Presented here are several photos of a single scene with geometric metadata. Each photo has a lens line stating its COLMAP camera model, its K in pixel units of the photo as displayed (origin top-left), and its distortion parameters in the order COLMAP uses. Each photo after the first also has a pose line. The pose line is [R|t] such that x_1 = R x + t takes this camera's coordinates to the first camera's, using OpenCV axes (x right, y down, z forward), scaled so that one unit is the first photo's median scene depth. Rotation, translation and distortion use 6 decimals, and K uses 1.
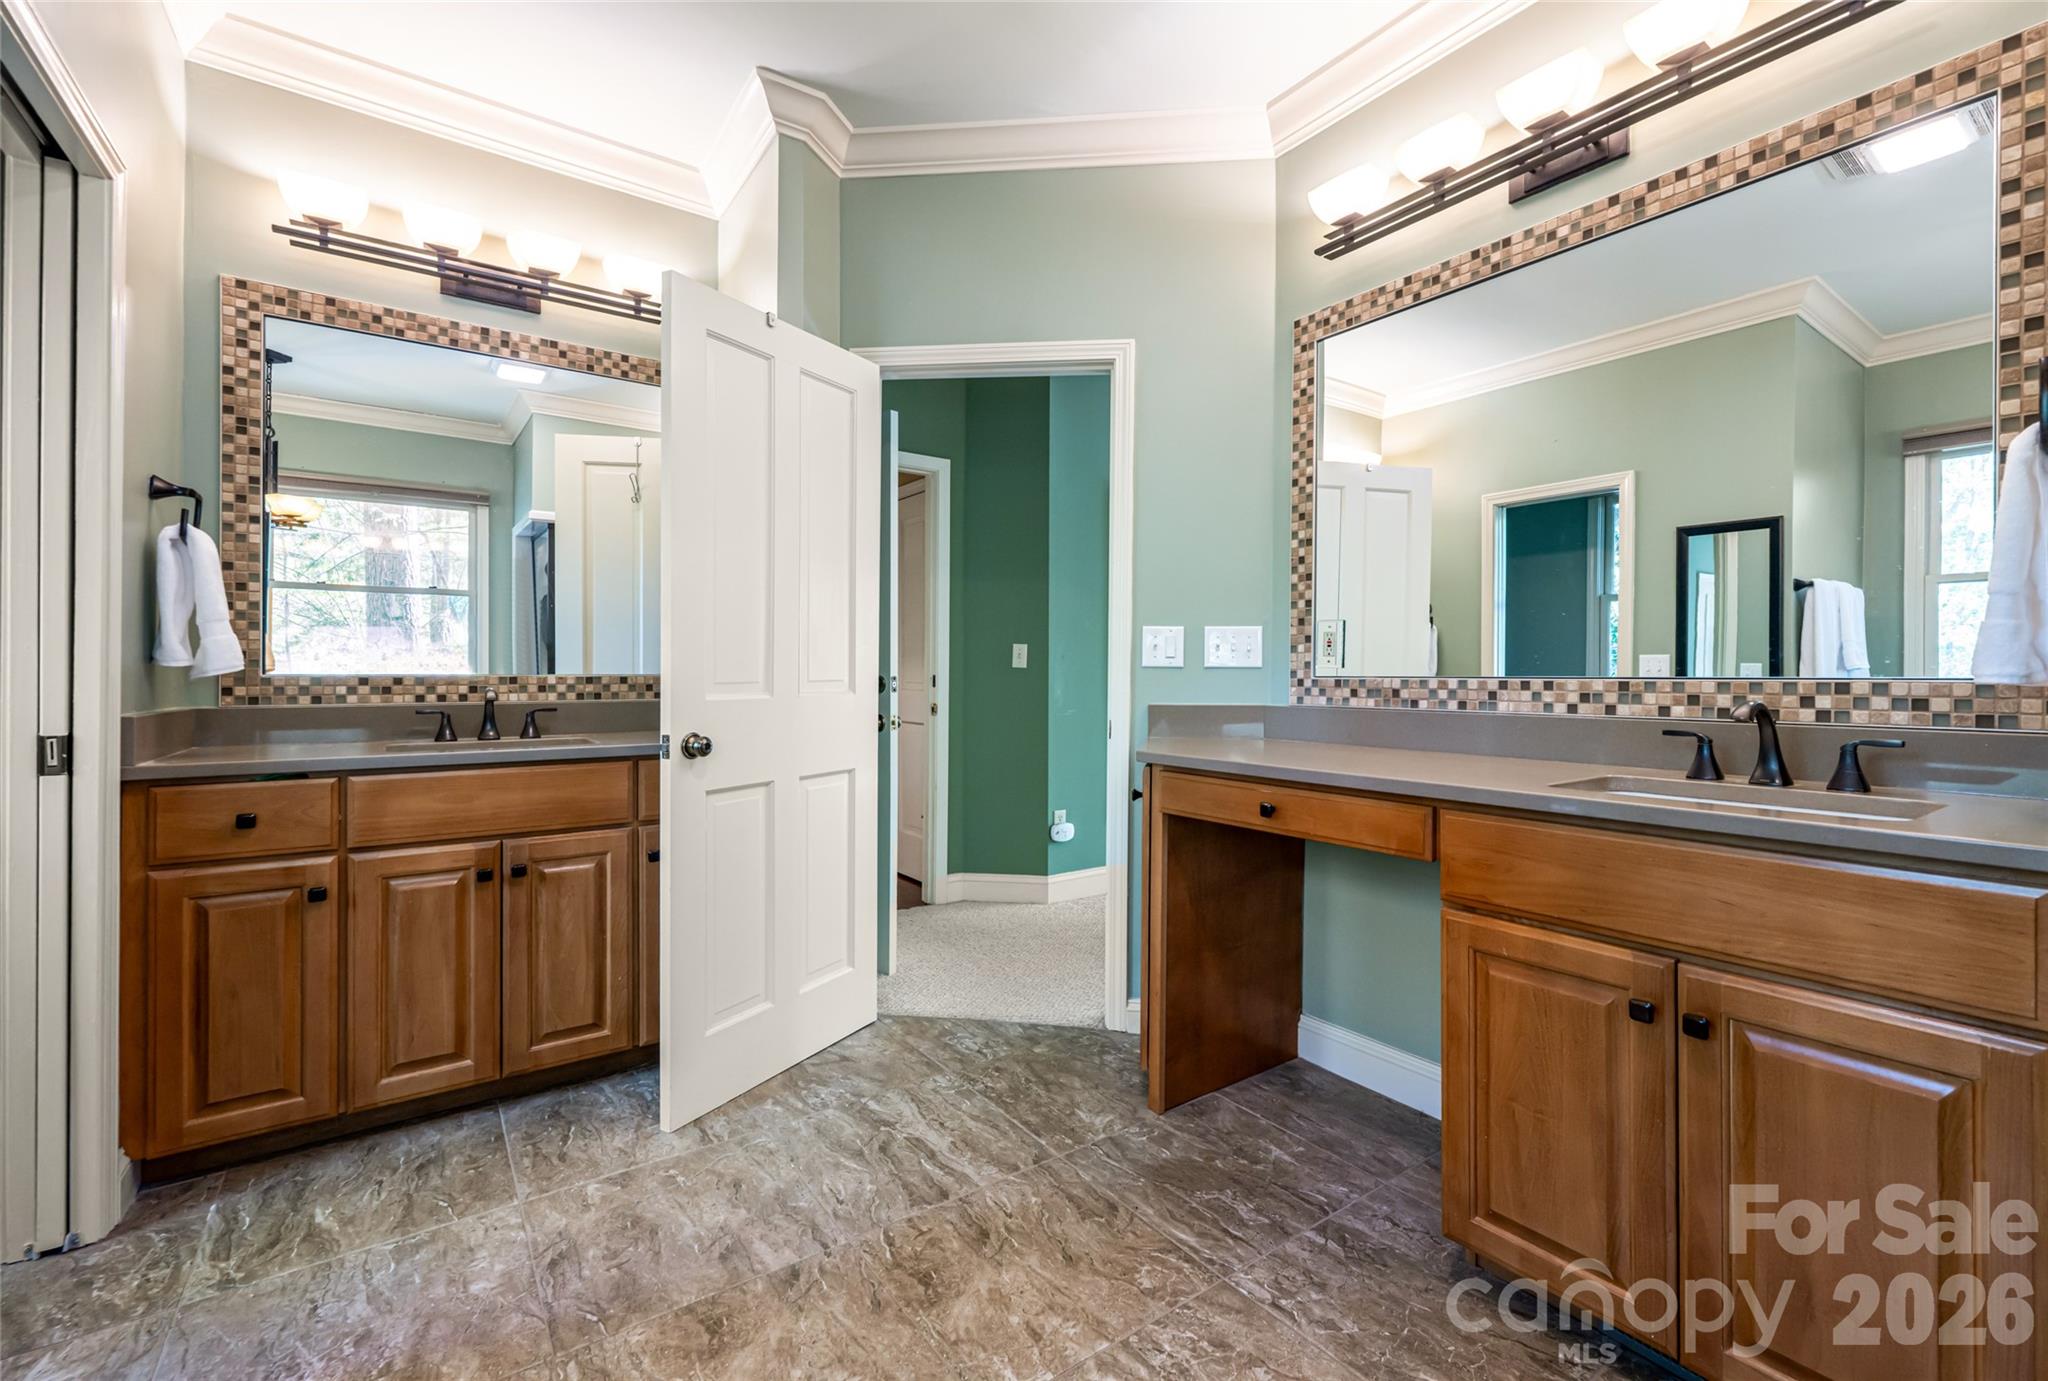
lens RADIAL K [[908.3, 0, 1034.2], [0, 908.3, 673.0], [0, 0, 1]] dist [-0.002221, 0.000115]
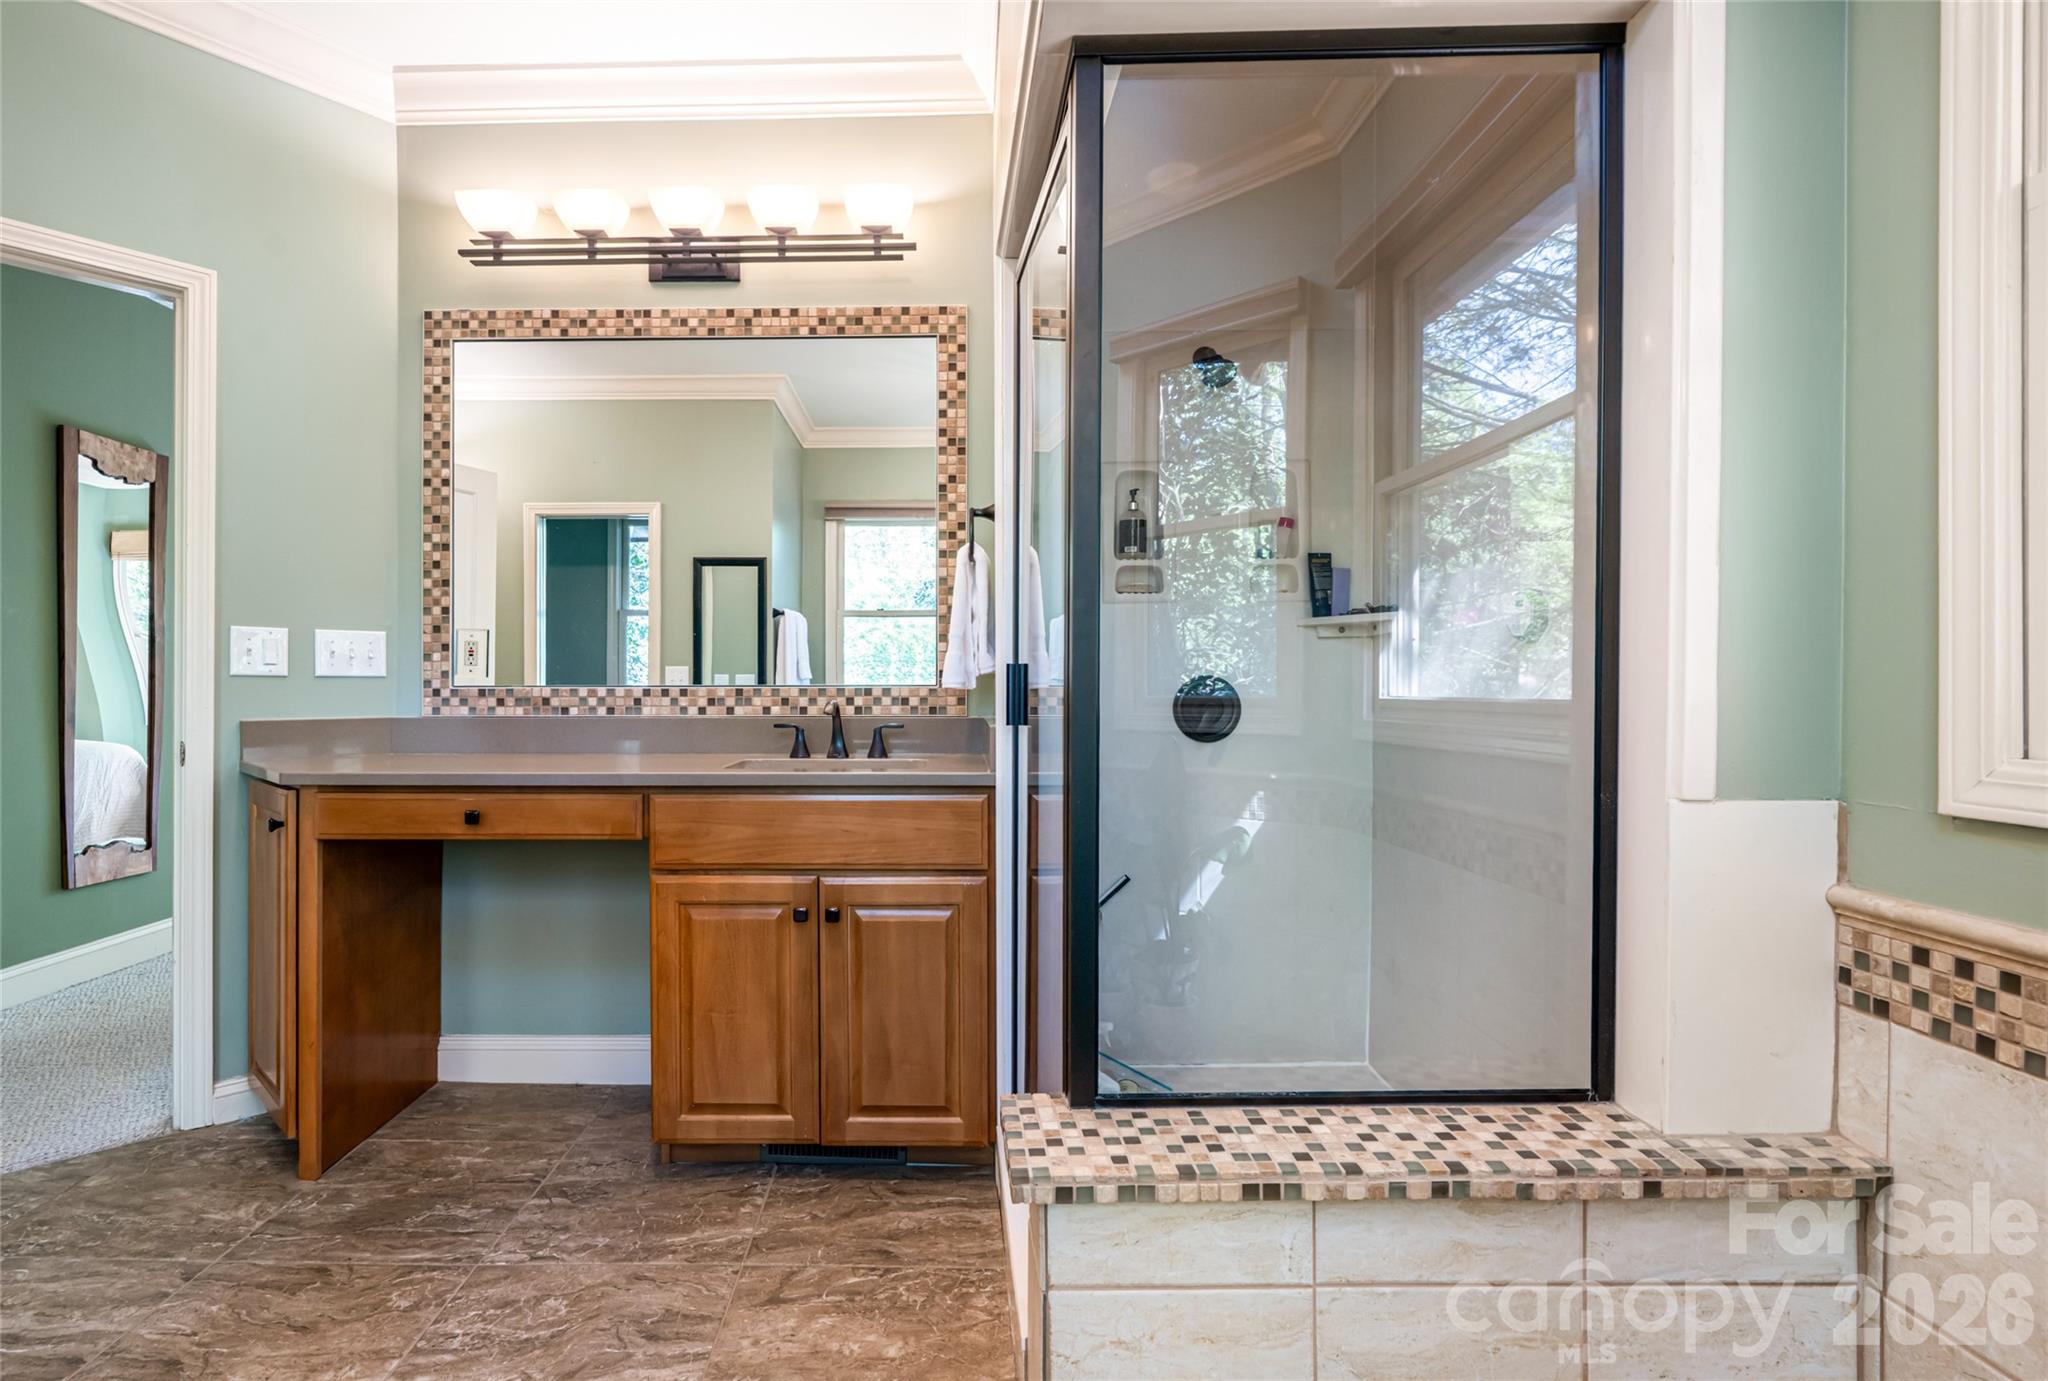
lens RADIAL K [[908.3, 0, 1022.2], [0, 908.3, 692.0], [0, 0, 1]] dist [-0.002221, 0.000115]
pose [[0.562770, -0.010317, 0.826549, -0.198704], [0.001370, 0.999932, 0.011548, -0.000130], [-0.826613, -0.005366, 0.562746, -0.066707]]
